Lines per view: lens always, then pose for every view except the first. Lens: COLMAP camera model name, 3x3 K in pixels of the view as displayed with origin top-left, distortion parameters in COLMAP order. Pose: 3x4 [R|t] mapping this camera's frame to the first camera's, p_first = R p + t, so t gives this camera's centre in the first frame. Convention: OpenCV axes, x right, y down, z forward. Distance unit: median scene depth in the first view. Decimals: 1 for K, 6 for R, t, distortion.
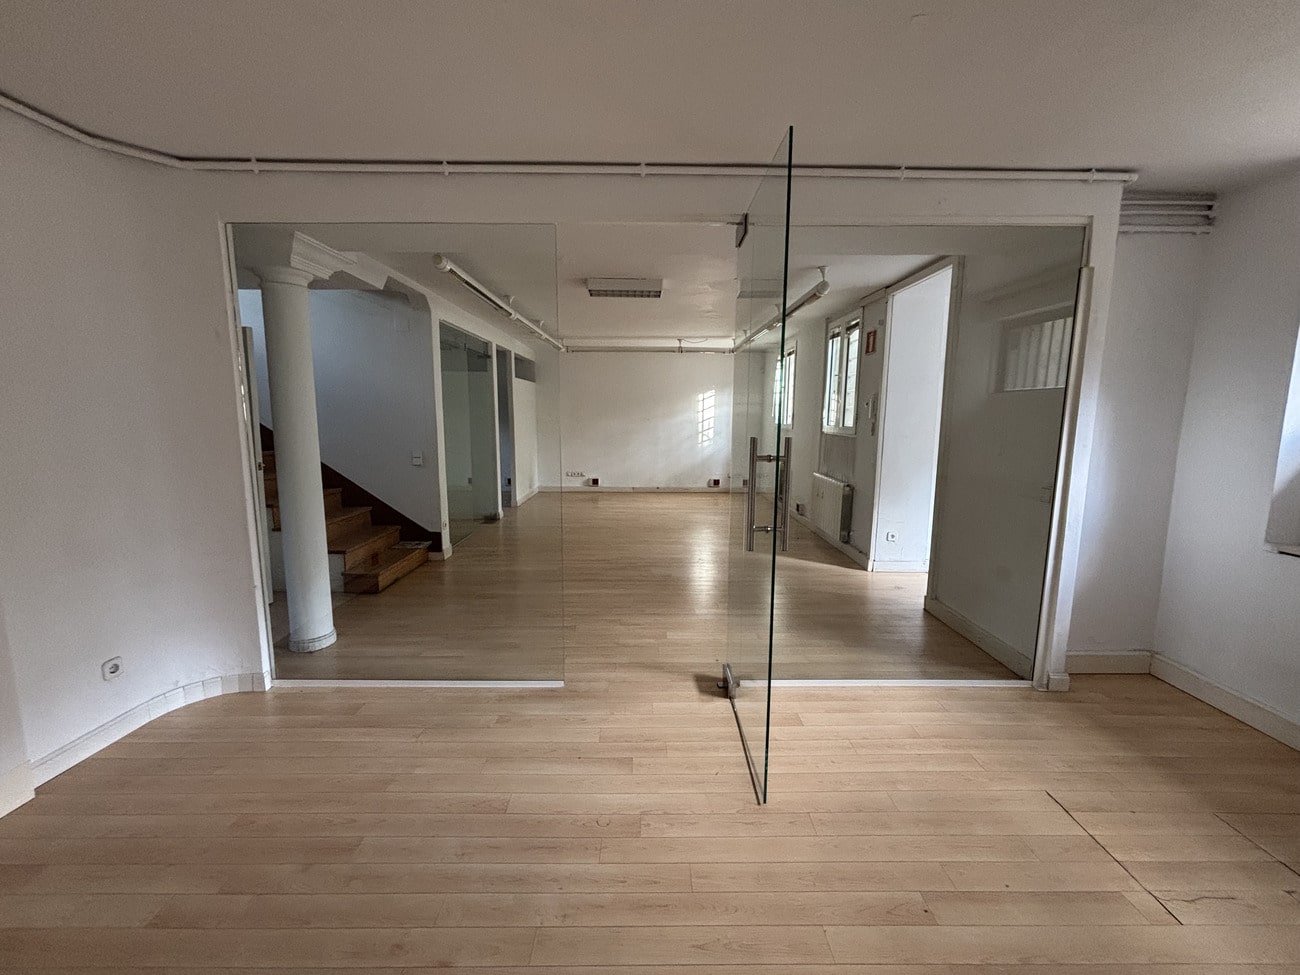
lens RADIAL K [[521.2, 0, 650.0], [0, 521.2, 487.5], [0, 0, 1]] dist [0.016286, -0.007200]
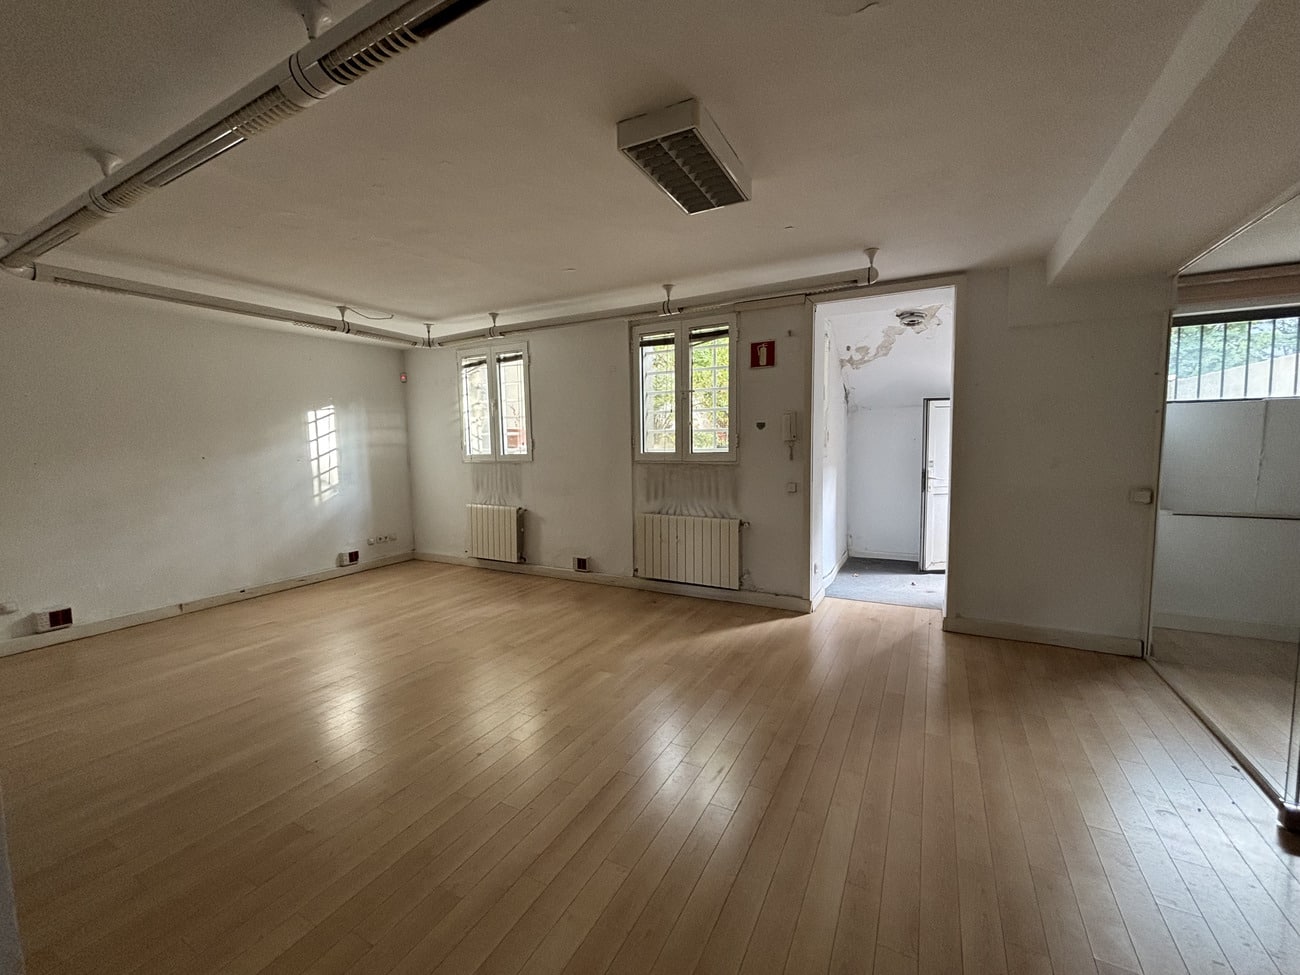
lens RADIAL K [[521.2, 0, 650.0], [0, 521.2, 487.5], [0, 0, 1]] dist [0.016286, -0.007200]
pose [[0.478700, -0.092540, 0.873088, -0.234584], [0.143317, 0.989328, 0.026282, -0.056464], [-0.866202, 0.112547, 0.486854, 0.399702]]
